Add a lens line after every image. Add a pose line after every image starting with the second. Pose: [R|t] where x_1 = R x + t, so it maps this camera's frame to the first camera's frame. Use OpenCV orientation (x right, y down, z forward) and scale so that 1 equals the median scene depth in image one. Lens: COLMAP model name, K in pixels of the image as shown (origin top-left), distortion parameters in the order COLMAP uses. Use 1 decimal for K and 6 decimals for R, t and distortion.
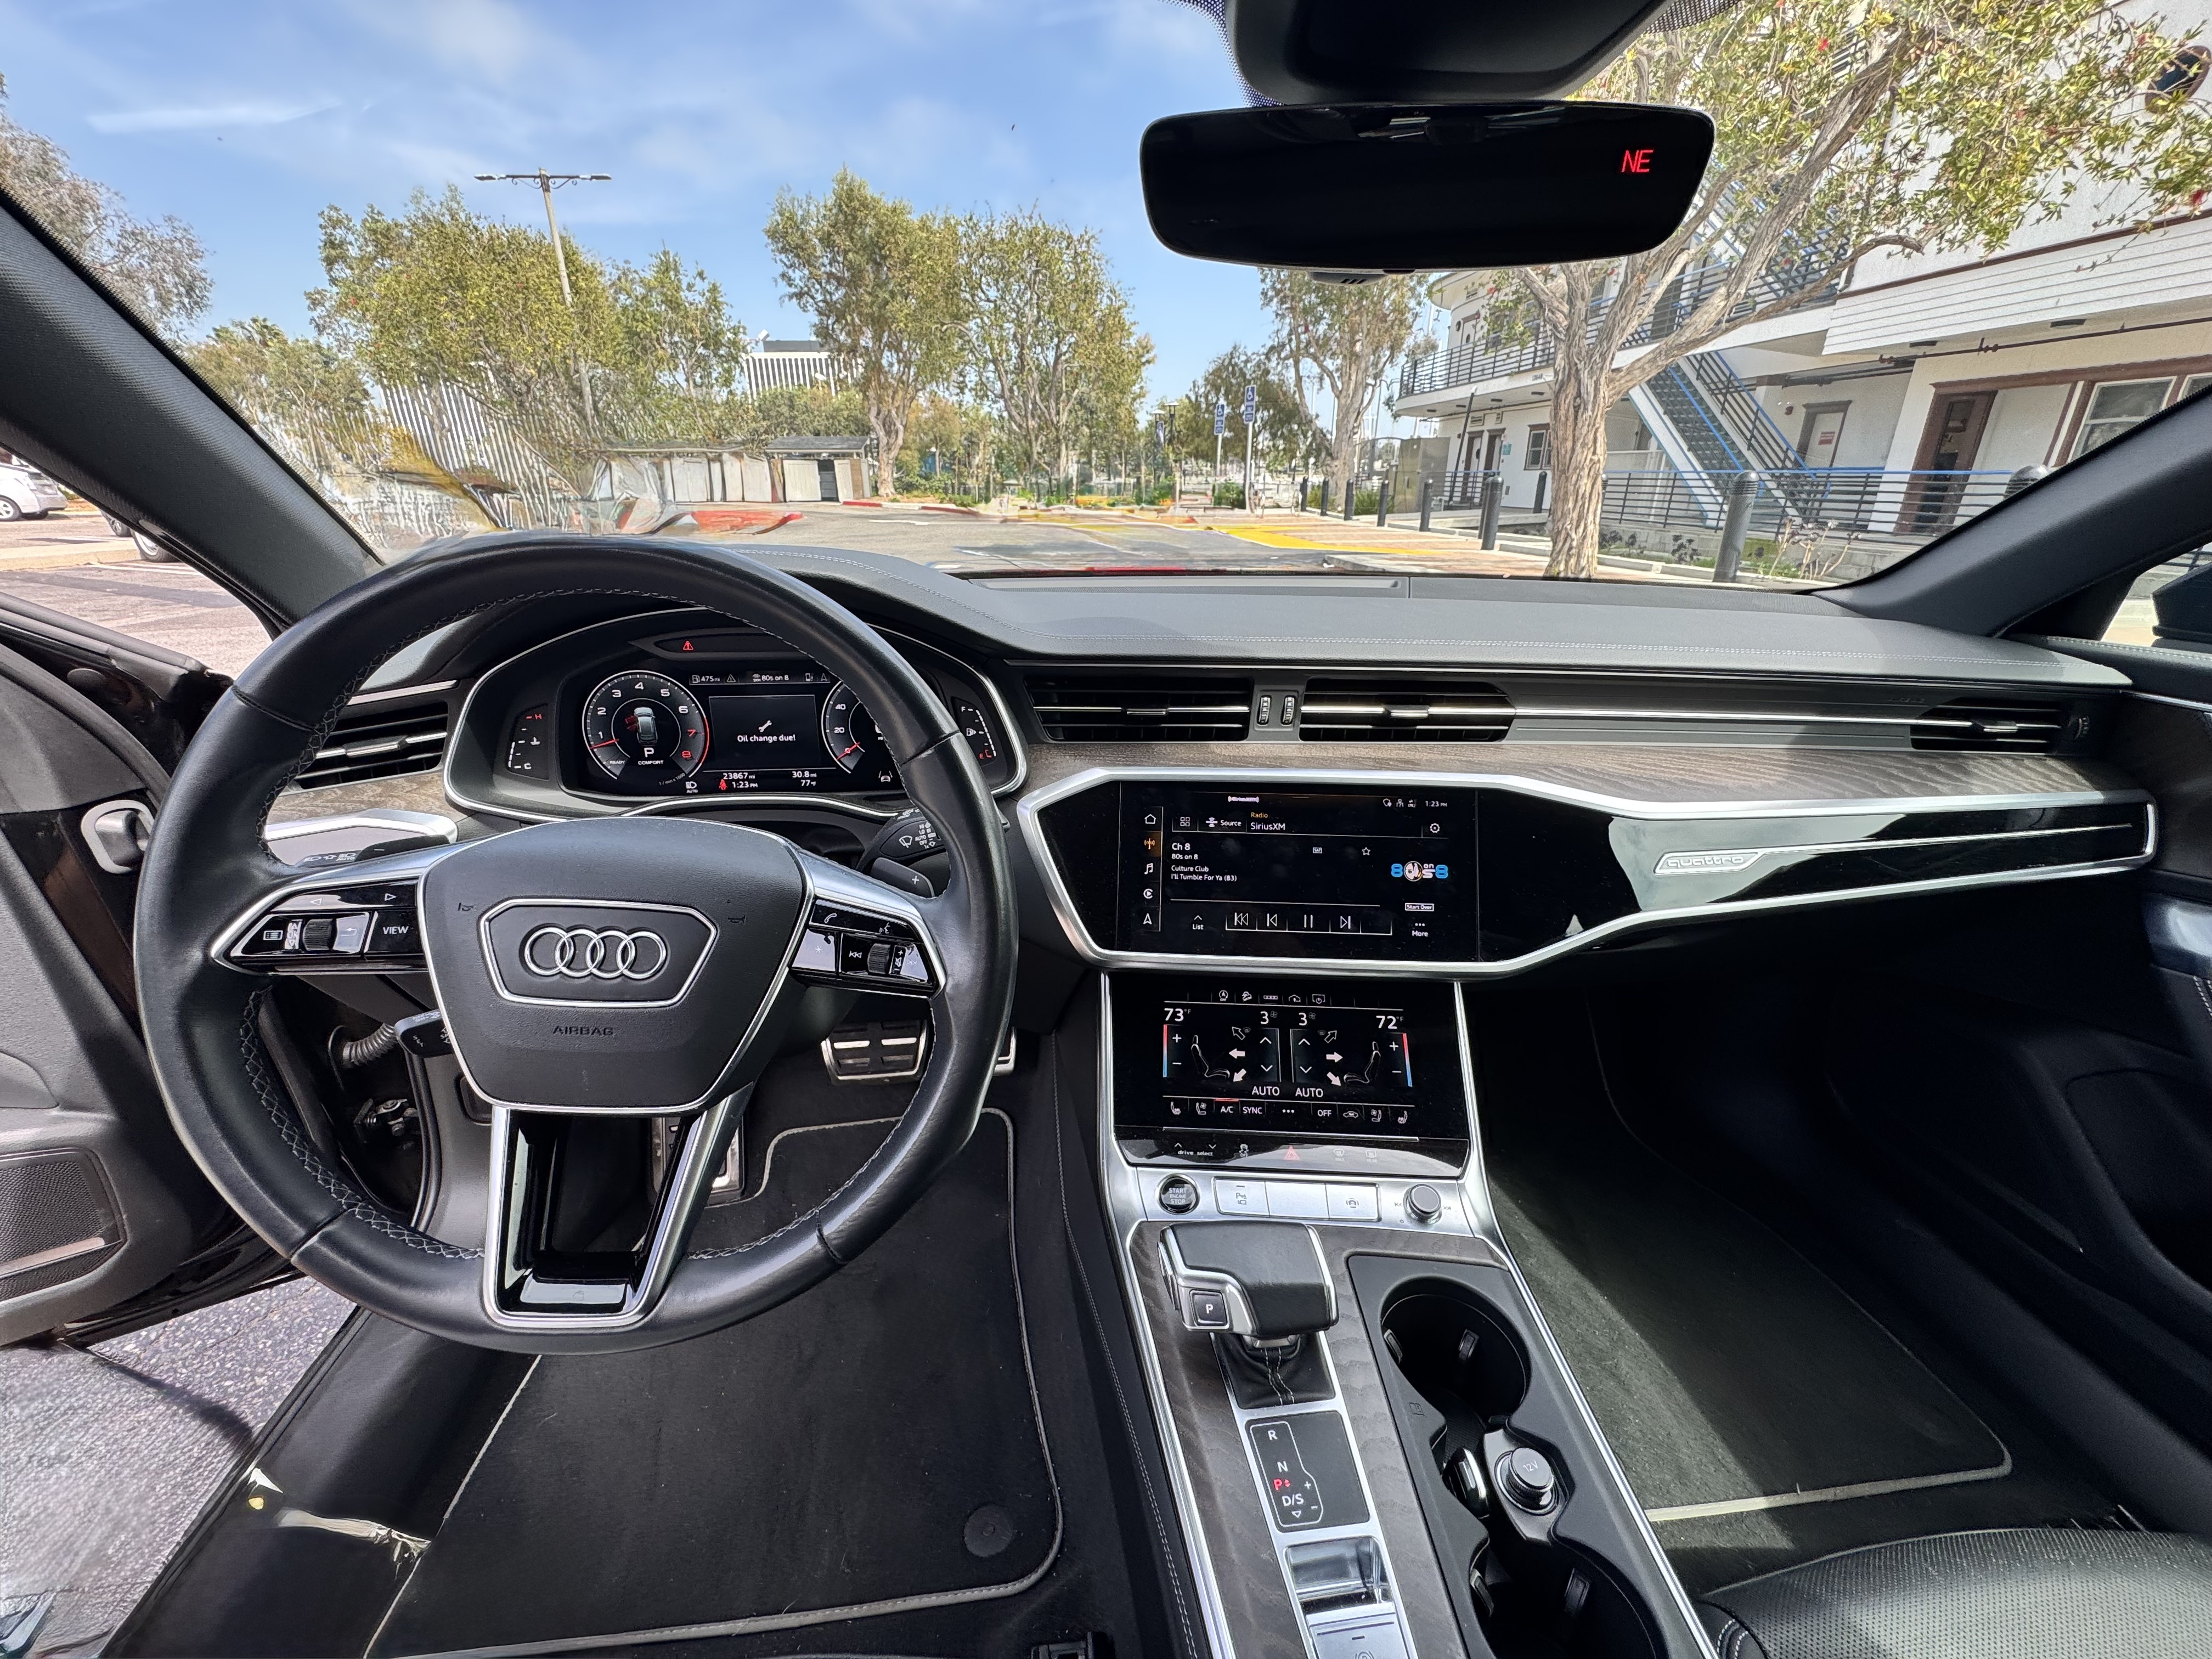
lens RADIAL K [[870.6, 0, 1106.0], [0, 870.6, 829.5], [0, 0, 1]] dist [-0.000085, 0.000205]
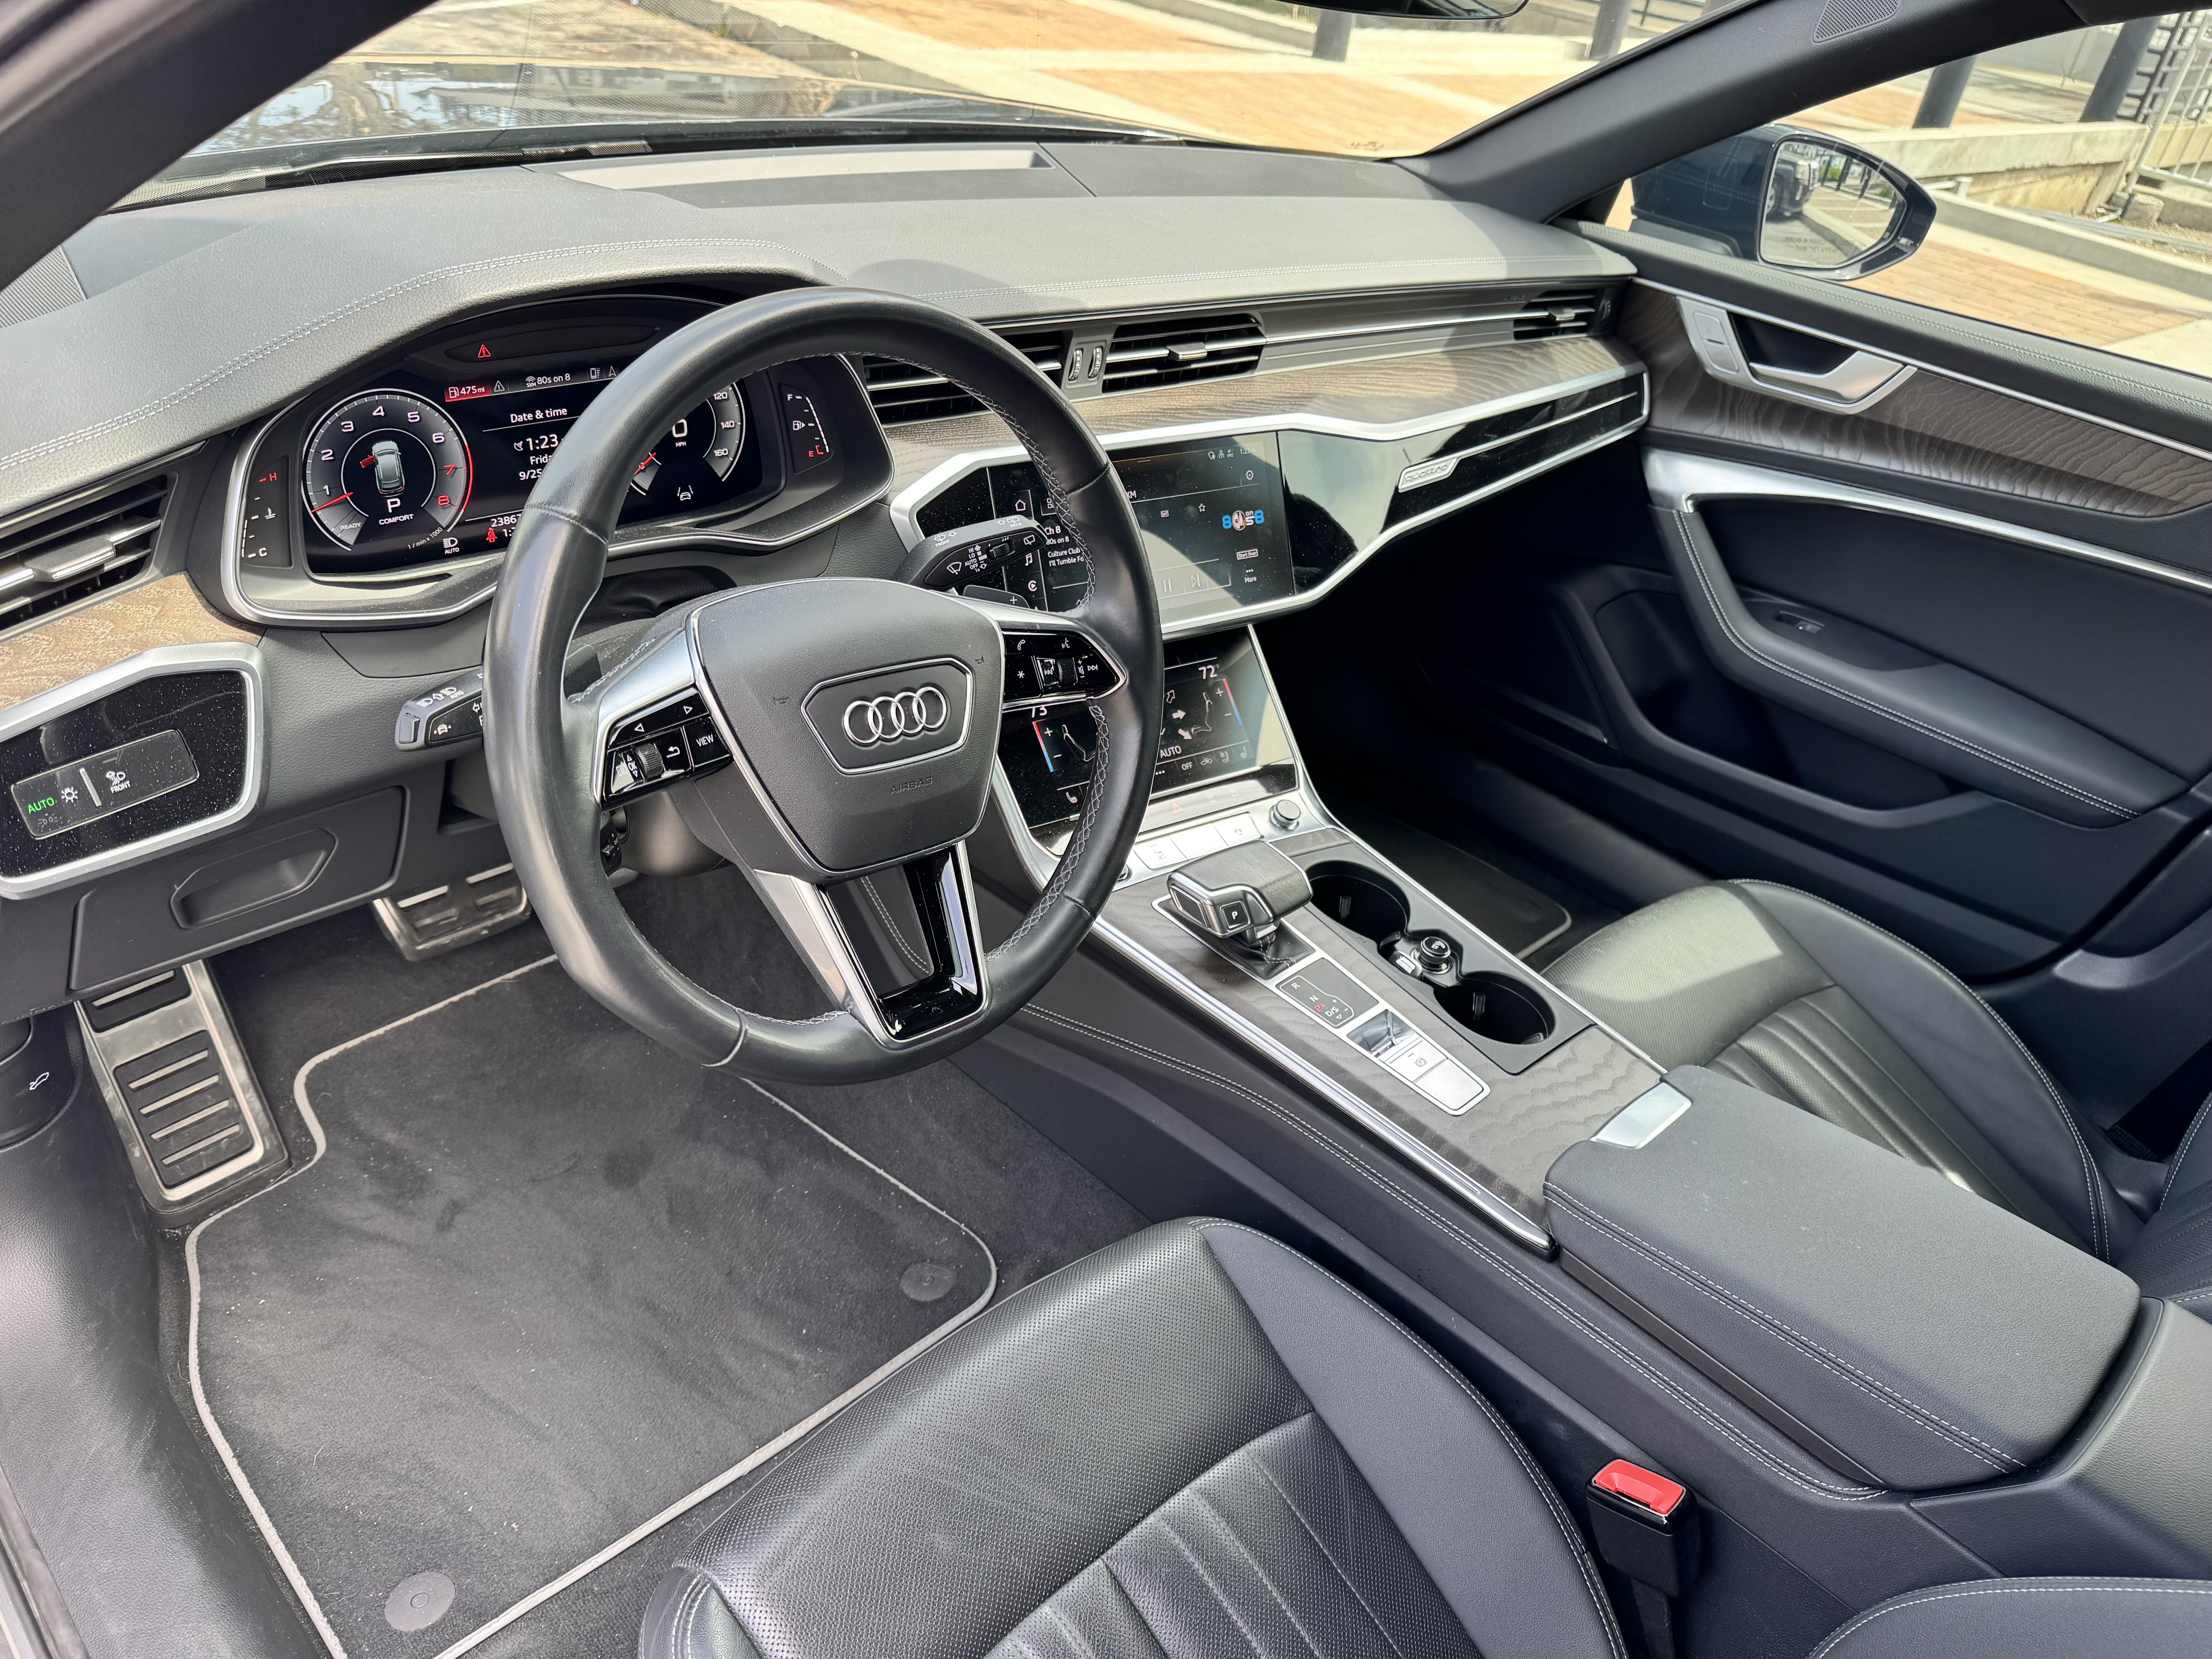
lens RADIAL K [[1528.9, 0, 1106.0], [0, 1528.9, 829.5], [0, 0, 1]] dist [0.169199, -0.354060]
pose [[0.784623, -0.260369, 0.562649, -0.845053], [0.109171, 0.951382, 0.288017, -0.138364], [-0.610285, -0.164560, 0.774901, -0.369034]]
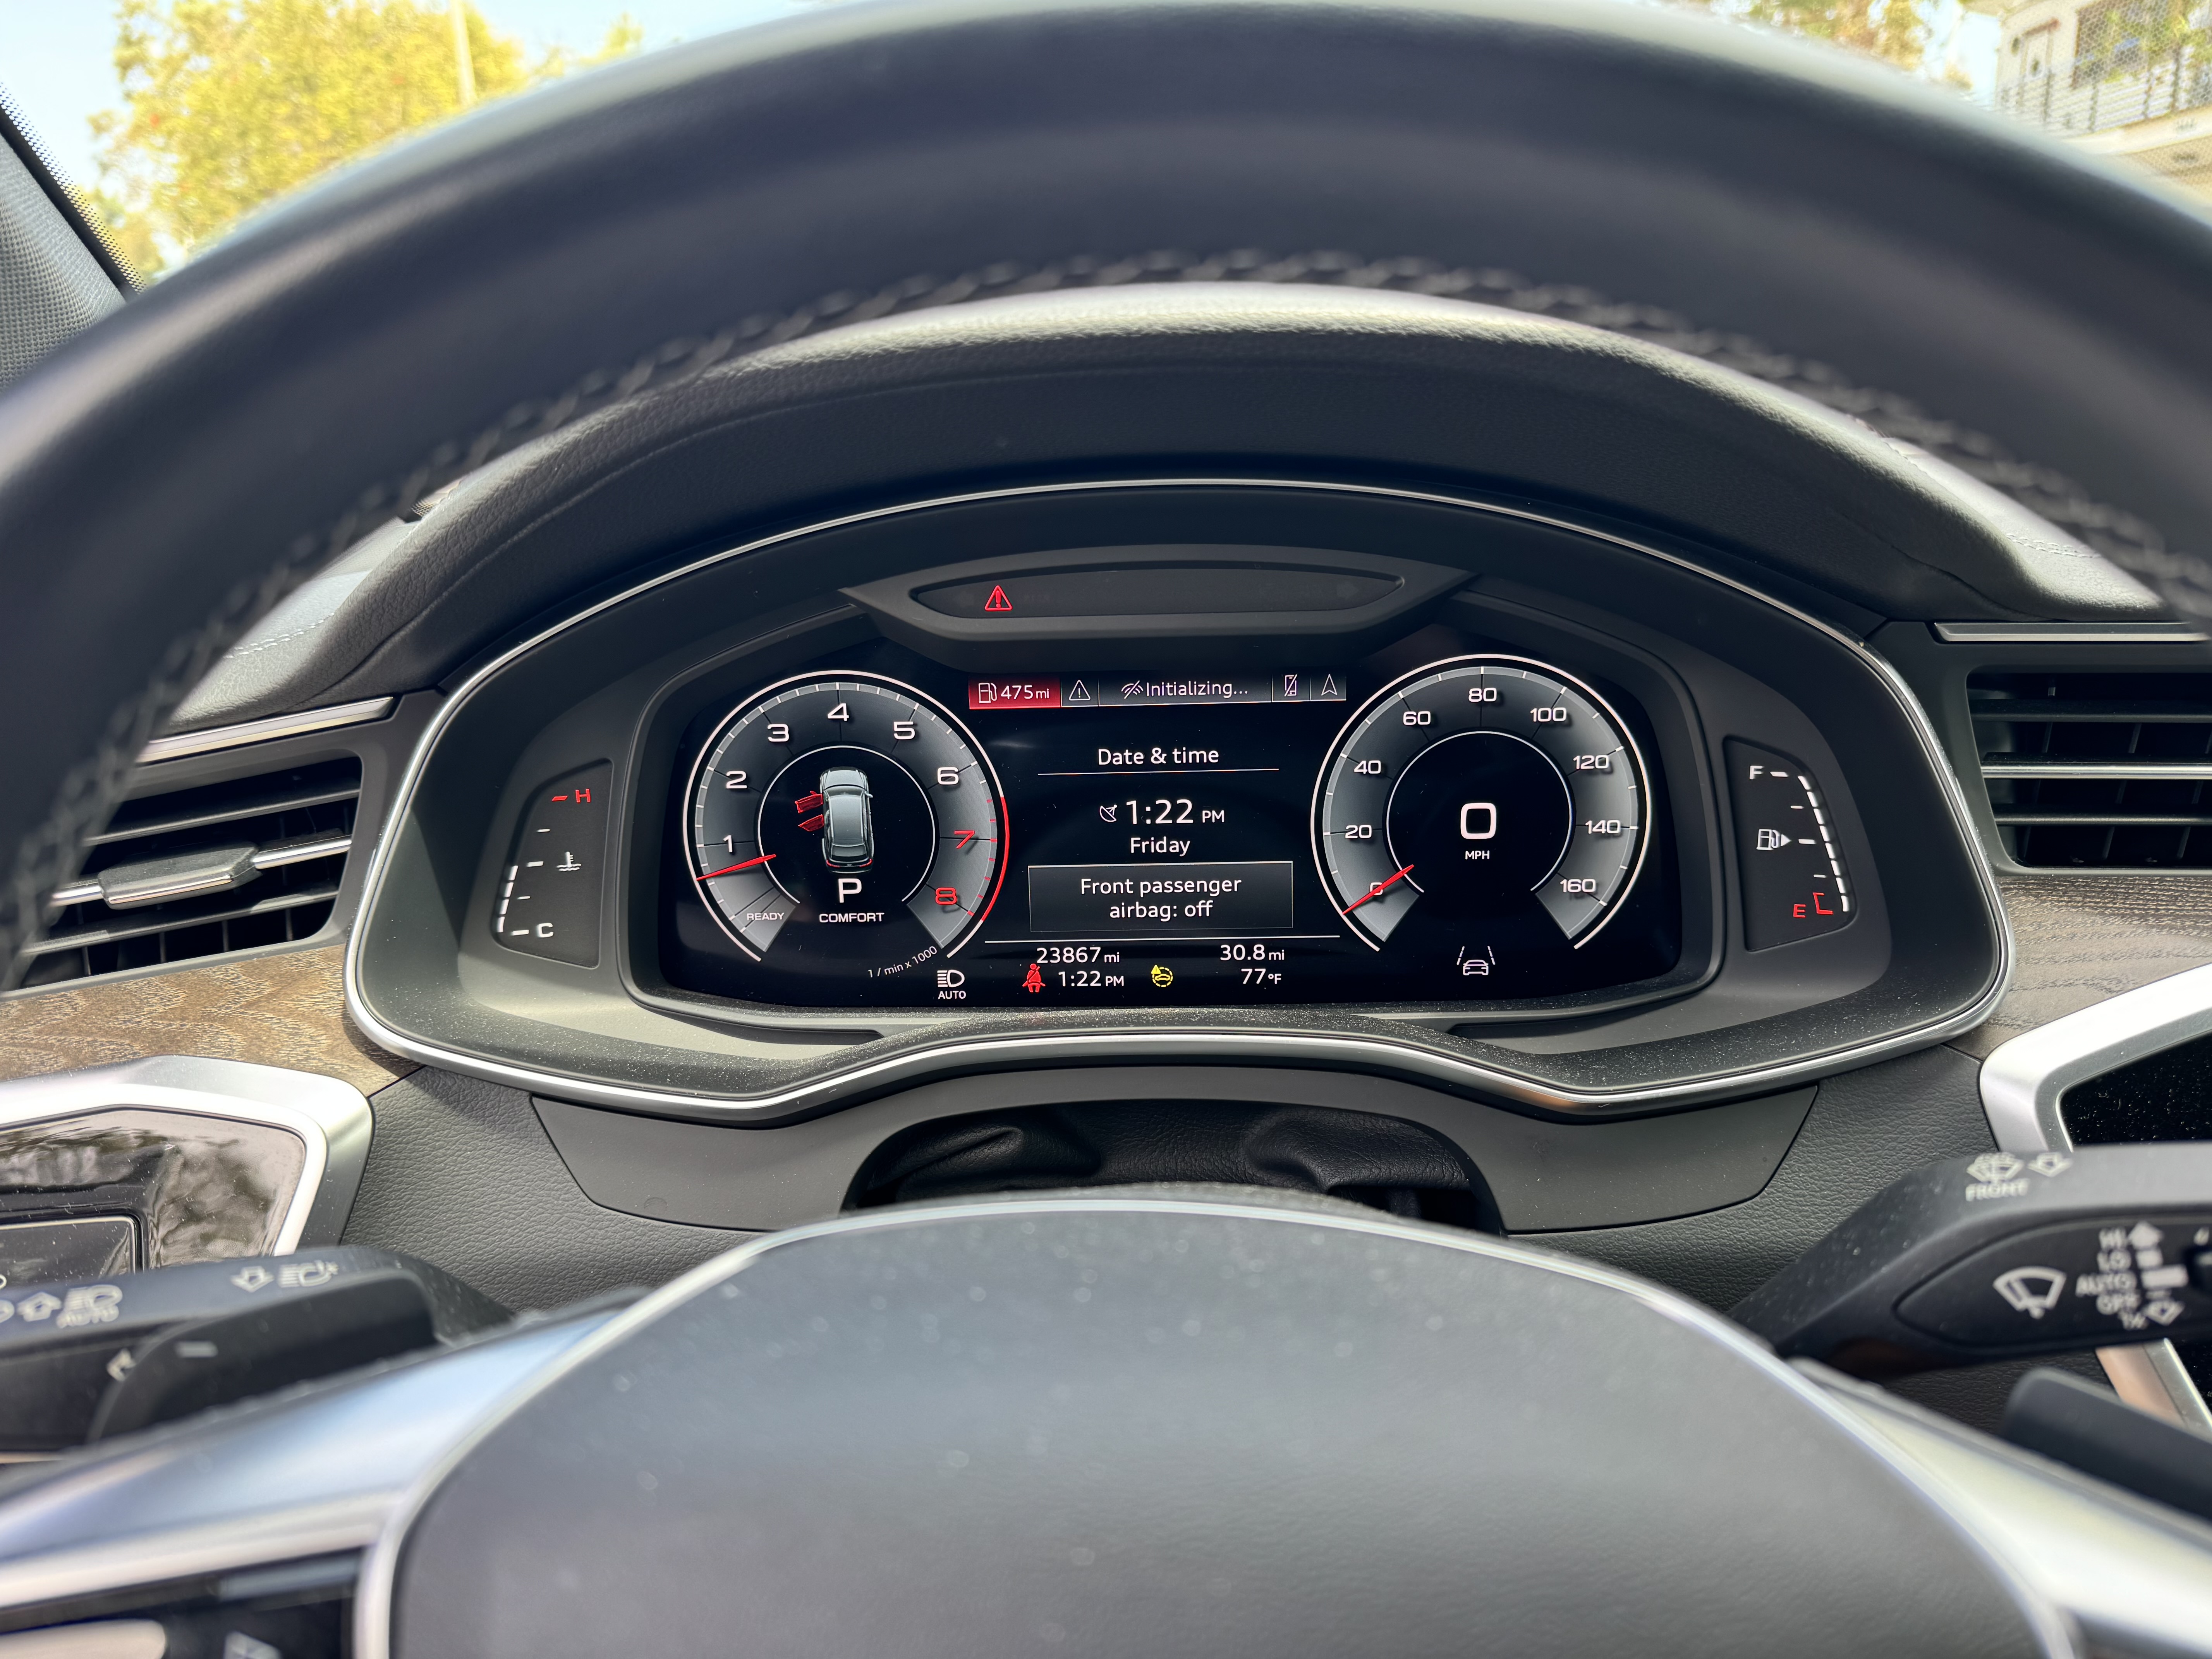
lens RADIAL K [[1532.5, 0, 1115.3], [0, 1532.5, 868.9], [0, 0, 1]] dist [0.035605, -0.043201]
pose [[0.990953, 0.006167, -0.134067, -0.323323], [-0.014711, 0.997915, -0.062837, -0.057986], [0.133400, 0.064240, 0.988978, 0.367305]]
